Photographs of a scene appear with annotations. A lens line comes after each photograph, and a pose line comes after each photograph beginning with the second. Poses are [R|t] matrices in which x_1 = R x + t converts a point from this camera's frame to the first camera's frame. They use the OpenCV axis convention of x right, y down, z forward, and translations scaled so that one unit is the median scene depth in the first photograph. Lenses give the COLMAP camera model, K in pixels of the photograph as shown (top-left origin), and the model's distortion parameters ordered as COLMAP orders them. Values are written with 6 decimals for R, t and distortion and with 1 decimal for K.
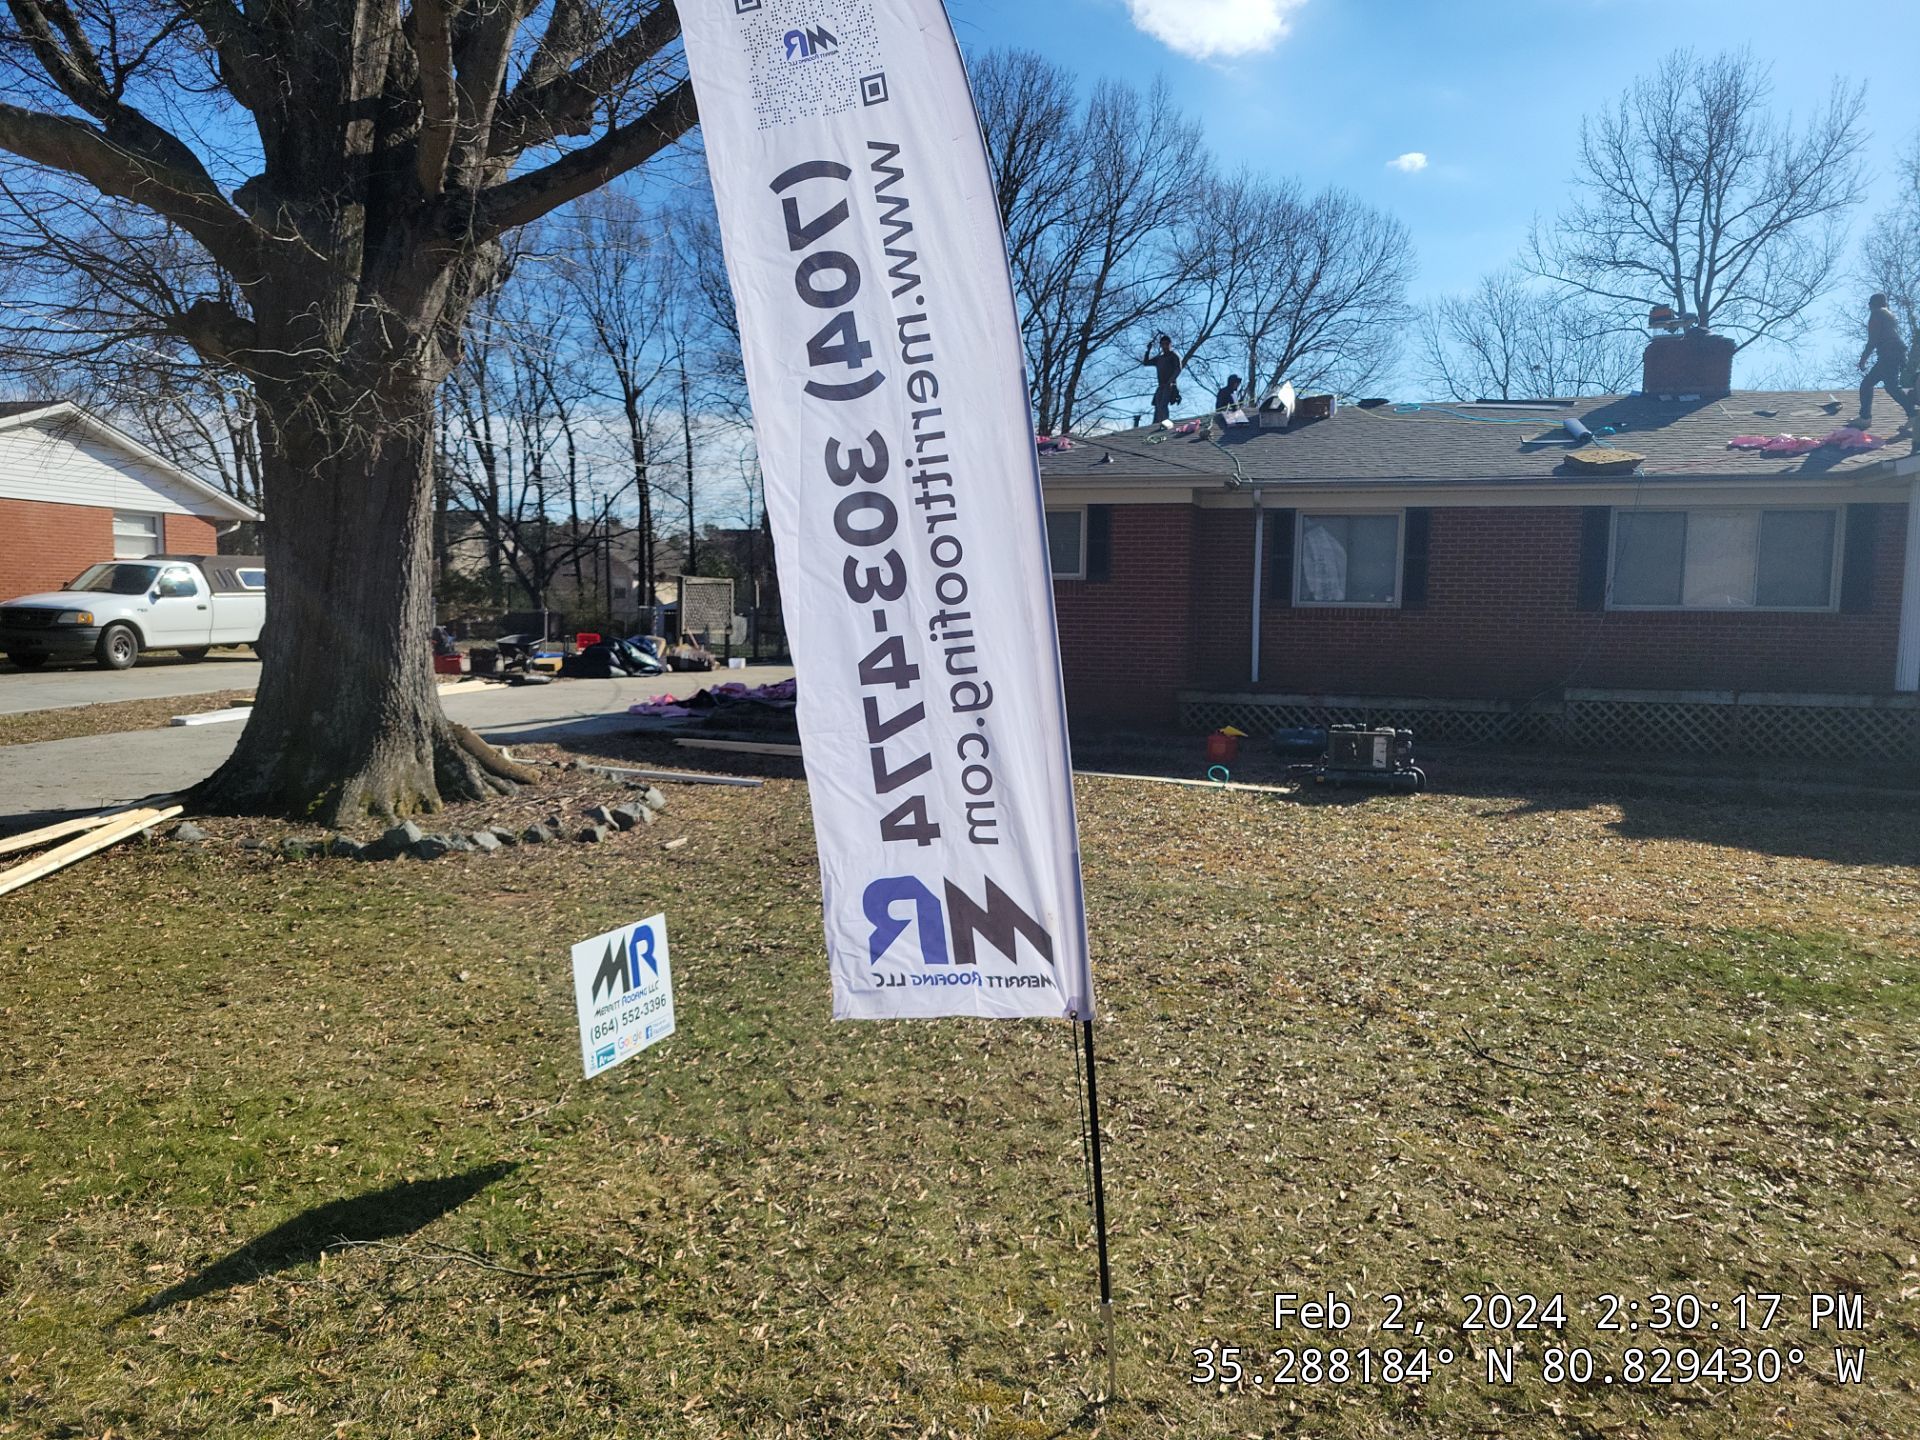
lens RADIAL K [[1544.2, 0, 958.1], [0, 1544.2, 726.4], [0, 0, 1]] dist [0.014838, 0.002961]
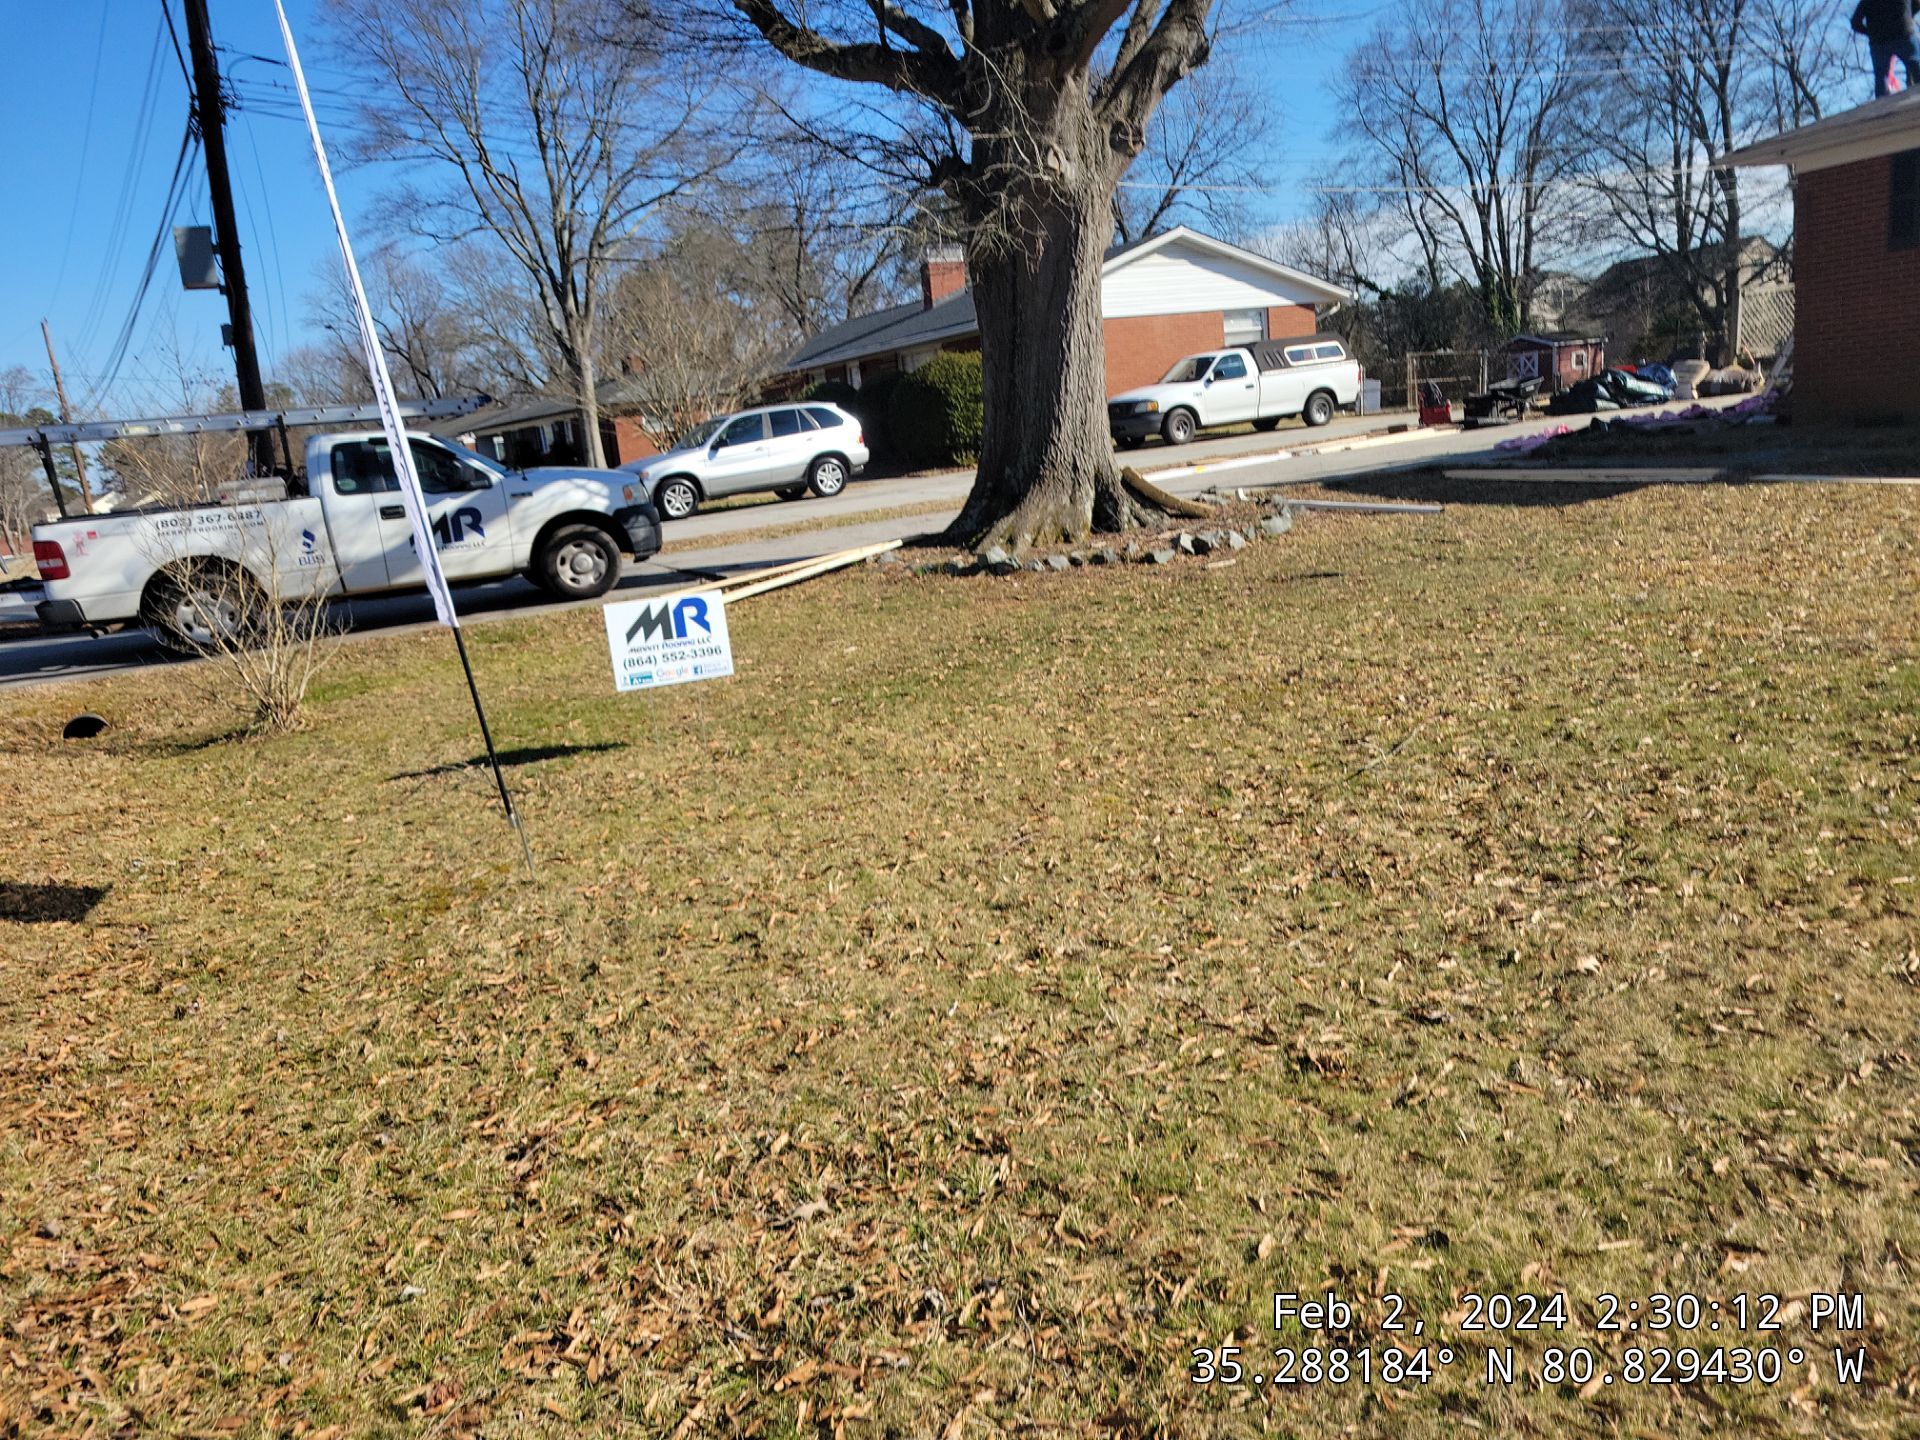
lens RADIAL K [[1544.2, 0, 956.9], [0, 1544.2, 716.7], [0, 0, 1]] dist [0.014838, 0.002961]
pose [[0.593362, 0.061450, -0.802587, 0.599102], [0.052358, 0.992024, 0.114662, 0.046283], [0.803231, -0.110058, 0.585412, 0.178955]]
